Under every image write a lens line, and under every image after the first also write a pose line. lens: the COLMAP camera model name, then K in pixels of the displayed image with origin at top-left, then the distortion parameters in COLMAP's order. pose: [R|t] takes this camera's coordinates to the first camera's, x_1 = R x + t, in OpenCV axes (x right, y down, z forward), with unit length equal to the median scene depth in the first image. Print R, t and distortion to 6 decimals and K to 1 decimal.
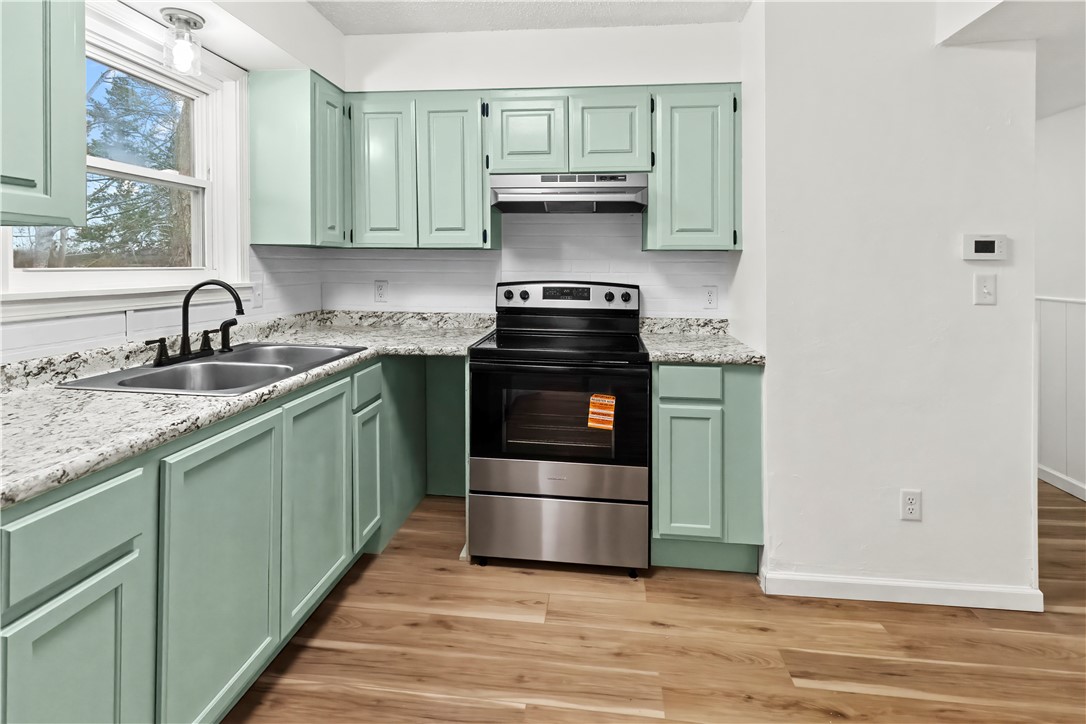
lens RADIAL K [[518.2, 0, 543.4], [0, 518.2, 273.9], [0, 0, 1]] dist [0.004770, -0.001326]
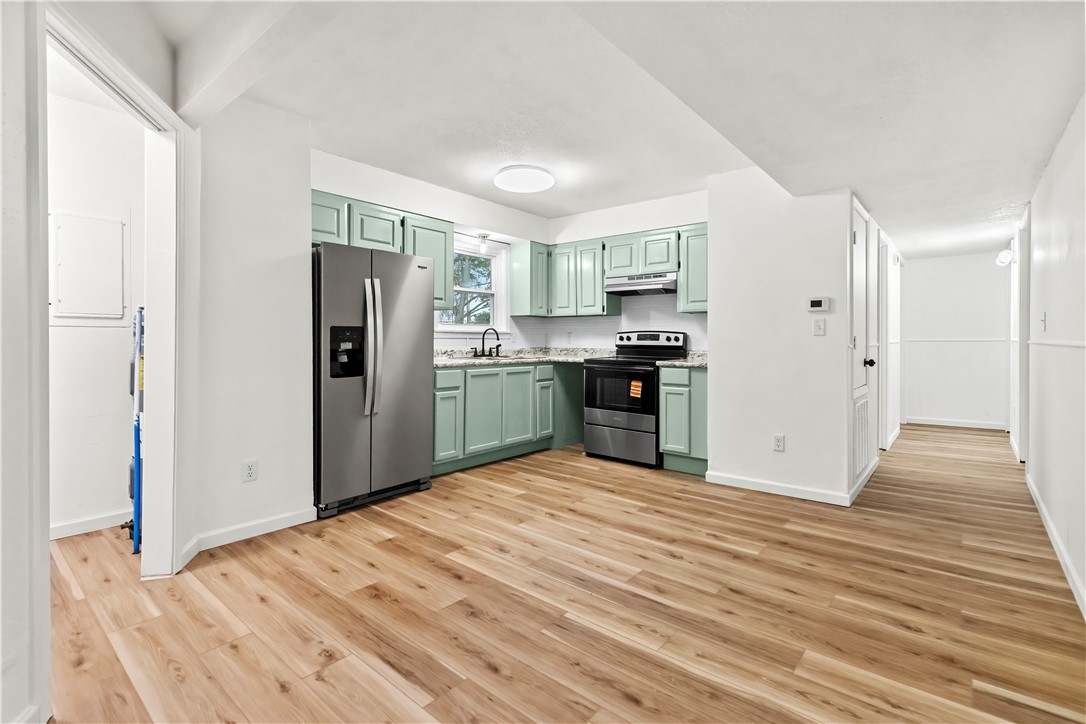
lens RADIAL K [[498.2, 0, 557.7], [0, 498.2, 344.0], [0, 0, 1]] dist [0.003032, -0.001869]
pose [[0.843200, -0.000203, -0.537601, 0.952231], [-0.005223, 0.999950, -0.008571, 0.101356], [0.537575, 0.010035, 0.843156, -0.912022]]
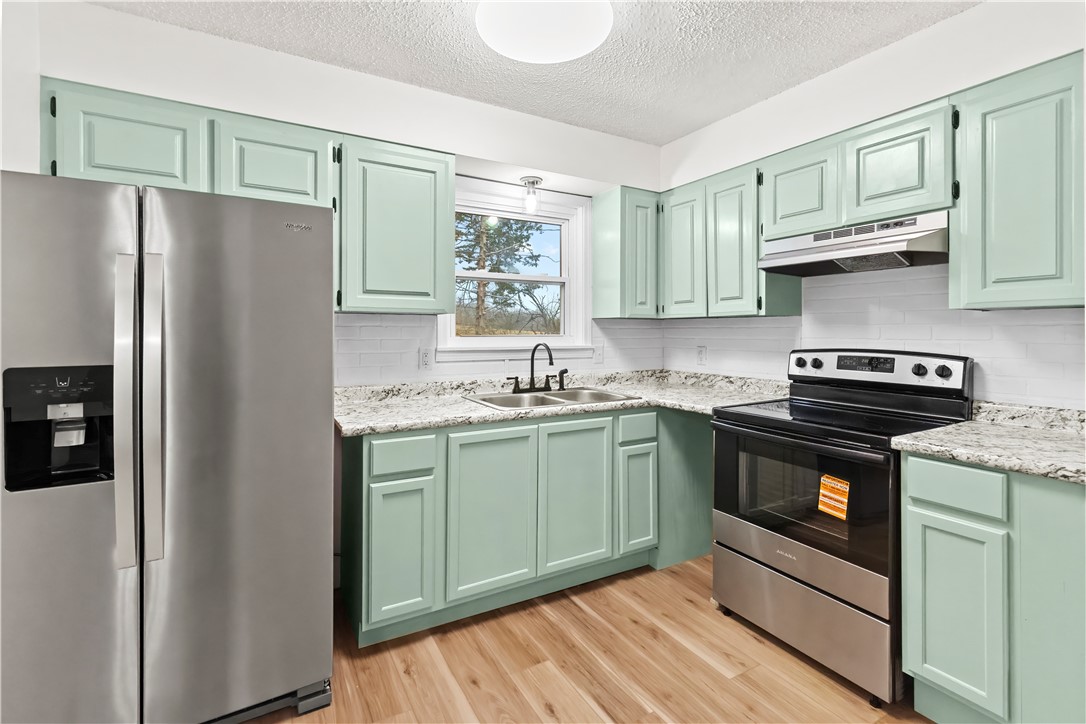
lens RADIAL K [[498.2, 0, 551.9], [0, 498.2, 336.0], [0, 0, 1]] dist [0.003032, -0.001869]
pose [[0.596957, -0.002270, -0.802270, 0.514174], [-0.007650, 0.999934, -0.008522, 0.003332], [0.802237, 0.011224, 0.596901, 0.105064]]
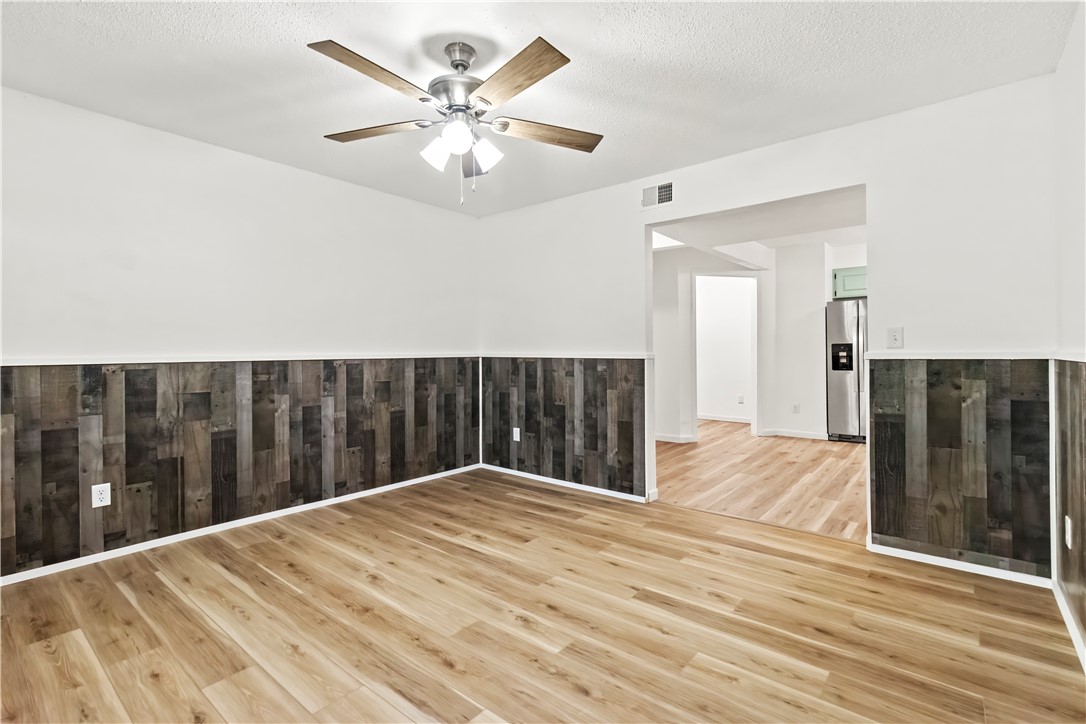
lens RADIAL K [[498.2, 0, 538.1], [0, 498.2, 351.2], [0, 0, 1]] dist [0.003032, -0.001869]
pose [[-0.541825, 0.007344, -0.840459, 2.908456], [-0.000249, 0.999960, 0.008898, 0.060760], [0.840491, 0.005030, -0.541802, 0.066550]]
